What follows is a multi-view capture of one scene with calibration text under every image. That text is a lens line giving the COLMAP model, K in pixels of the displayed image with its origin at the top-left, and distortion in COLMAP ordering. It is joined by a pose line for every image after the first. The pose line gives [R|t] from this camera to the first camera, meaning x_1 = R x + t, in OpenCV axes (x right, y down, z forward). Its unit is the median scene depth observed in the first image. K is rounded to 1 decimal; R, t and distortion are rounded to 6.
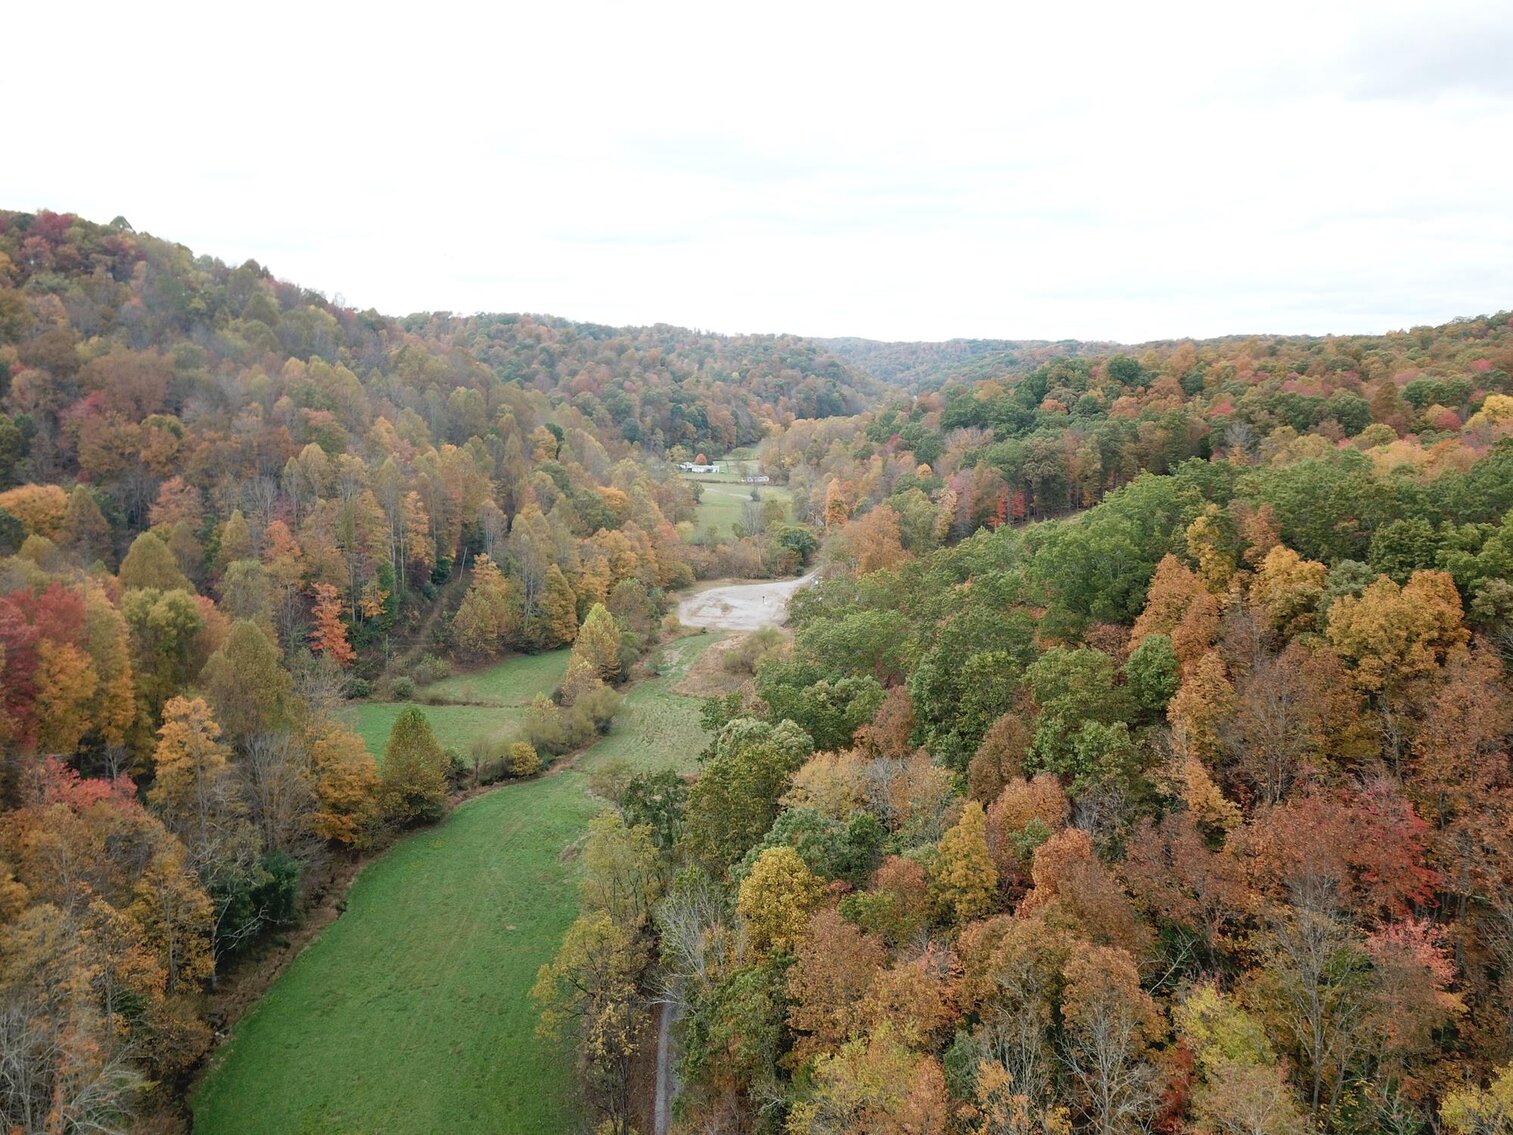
lens RADIAL K [[1158.4, 0, 755.2], [0, 1158.4, 570.4], [0, 0, 1]] dist [0.009220, -0.004882]
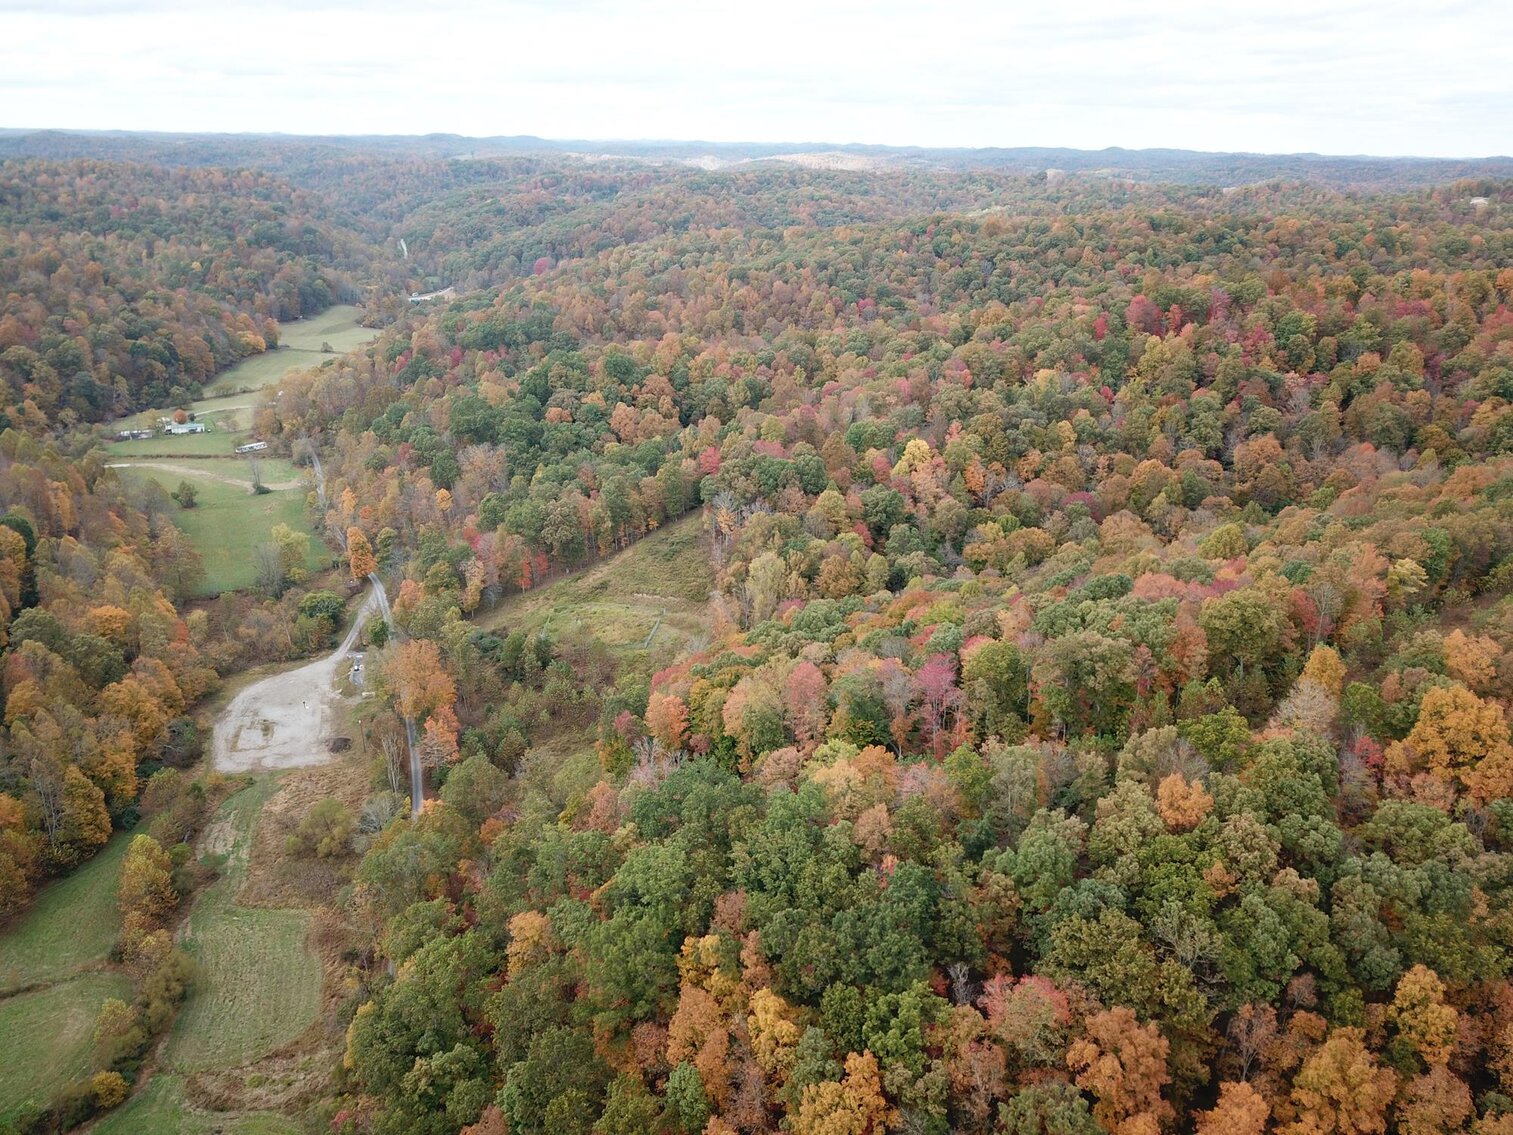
lens RADIAL K [[1153.6, 0, 752.1], [0, 1153.6, 563.8], [0, 0, 1]] dist [0.034147, -0.033159]
pose [[0.912826, -0.143069, 0.382467, -0.005110], [0.078137, 0.980505, 0.180287, -0.261399], [-0.400804, -0.134686, 0.906209, -0.058088]]
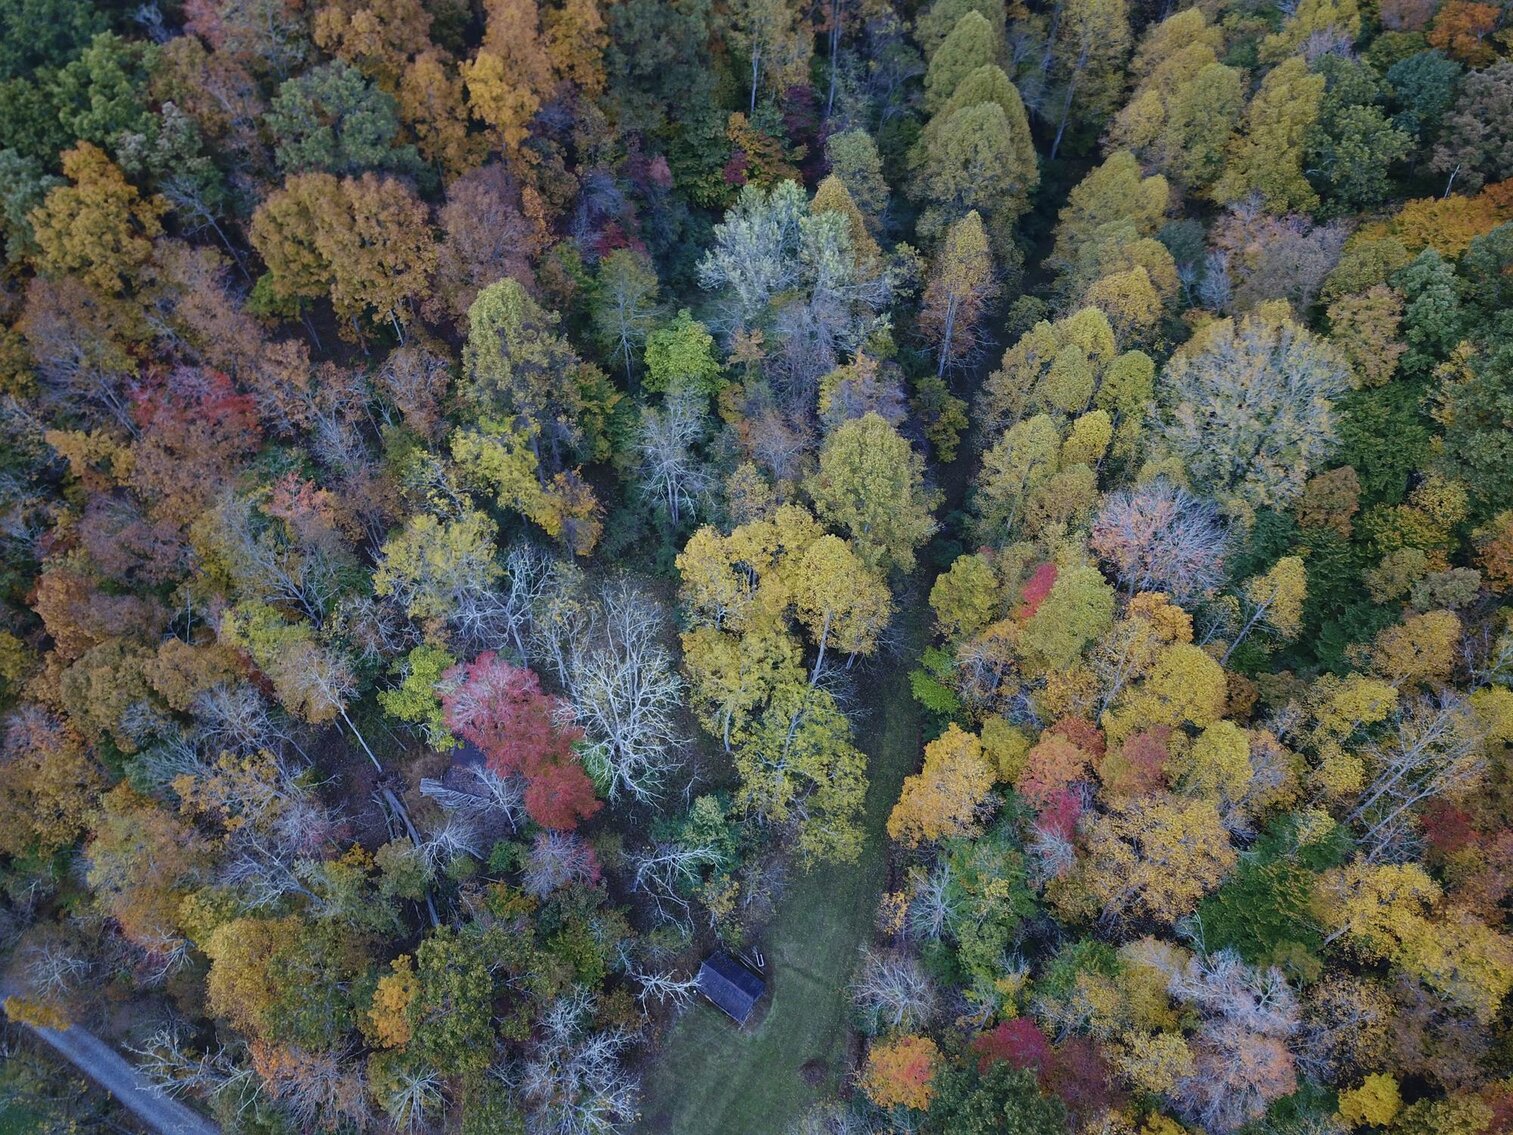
lens RADIAL K [[1159.3, 0, 754.0], [0, 1159.3, 572.6], [0, 0, 1]] dist [0.017122, -0.003953]
pose [[0.416533, -0.771218, 0.481376, -0.000938], [0.173968, 0.587328, 0.790431, -0.157246], [-0.892320, -0.245496, 0.378809, -0.034041]]
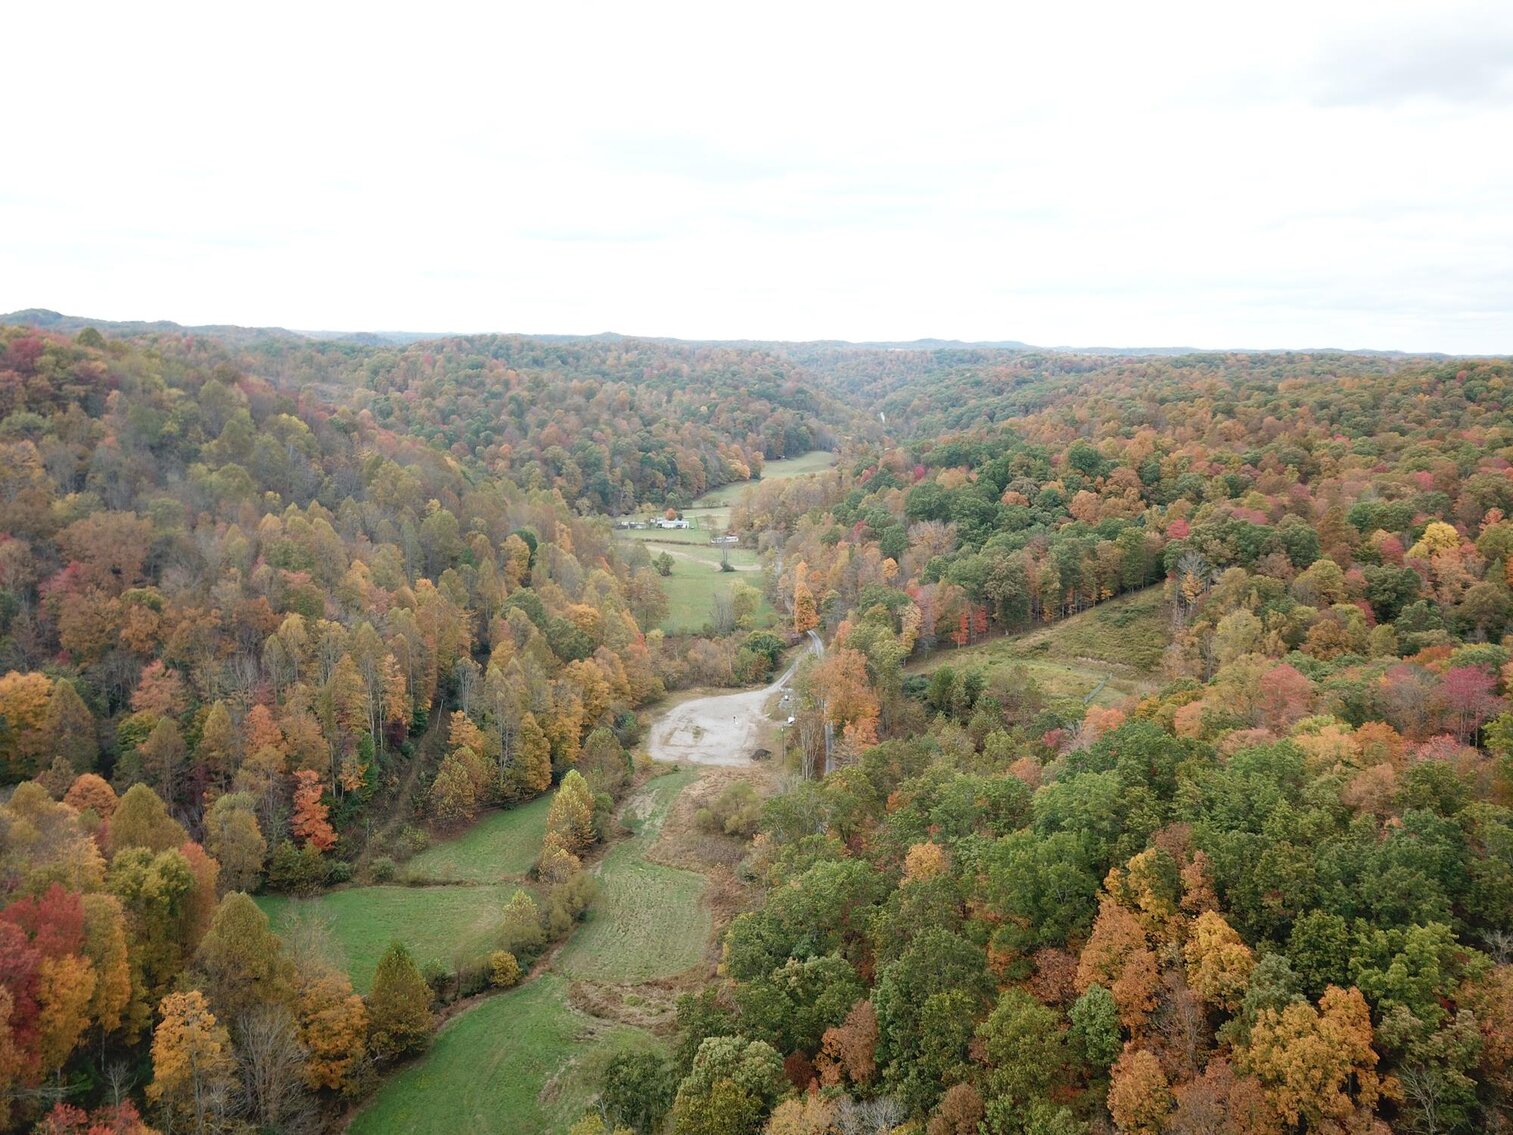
lens RADIAL K [[1158.4, 0, 755.2], [0, 1158.4, 570.4], [0, 0, 1]] dist [0.009220, -0.004882]
pose [[0.999625, -0.005897, 0.026725, -0.000579], [0.005791, 0.999975, 0.004024, -0.118465], [-0.026748, -0.003868, 0.999635, -0.024479]]
